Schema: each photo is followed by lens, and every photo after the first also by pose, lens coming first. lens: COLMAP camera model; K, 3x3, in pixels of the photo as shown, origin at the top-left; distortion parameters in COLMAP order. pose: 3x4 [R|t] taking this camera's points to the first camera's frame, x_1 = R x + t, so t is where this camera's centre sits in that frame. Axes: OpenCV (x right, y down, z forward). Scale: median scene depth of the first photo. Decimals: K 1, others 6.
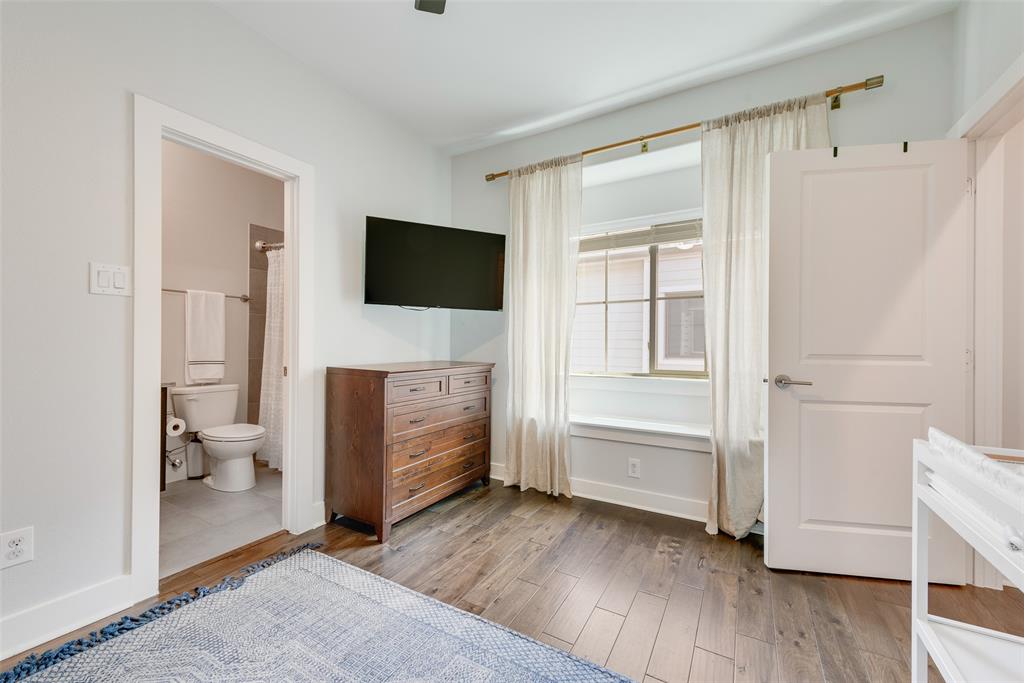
lens RADIAL K [[404.1, 0, 507.3], [0, 404.1, 343.5], [0, 0, 1]] dist [0.011737, -0.000055]
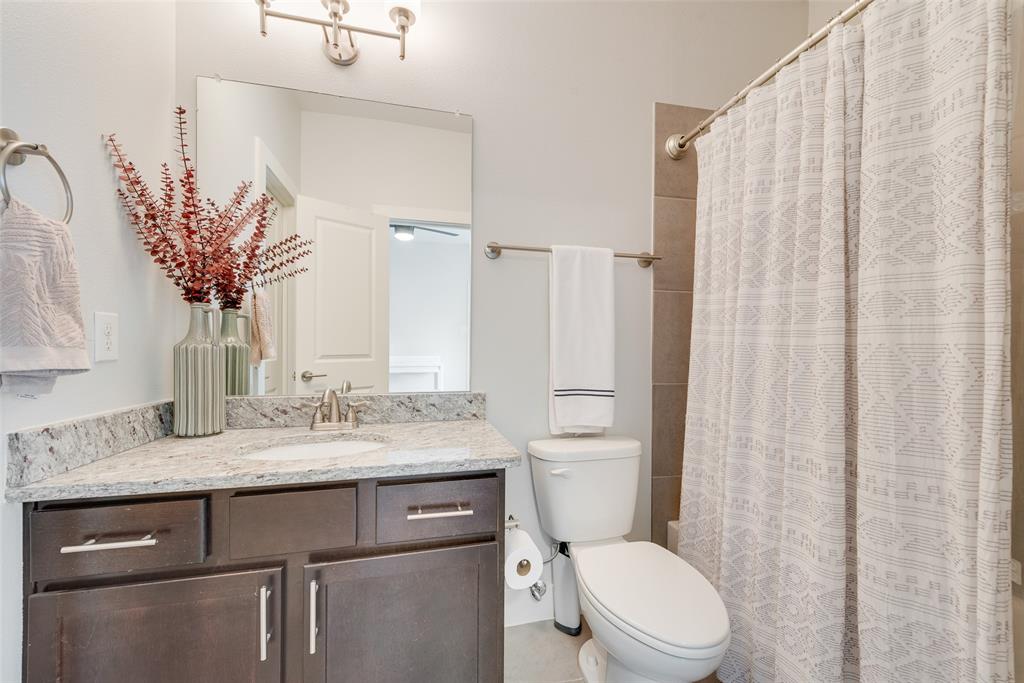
lens RADIAL K [[404.1, 0, 510.5], [0, 404.1, 347.0], [0, 0, 1]] dist [0.011737, -0.000055]
pose [[0.691317, -0.004844, -0.722535, -0.422135], [0.002438, 0.999987, -0.004371, -0.004973], [0.722547, 0.001260, 0.691320, 0.564889]]
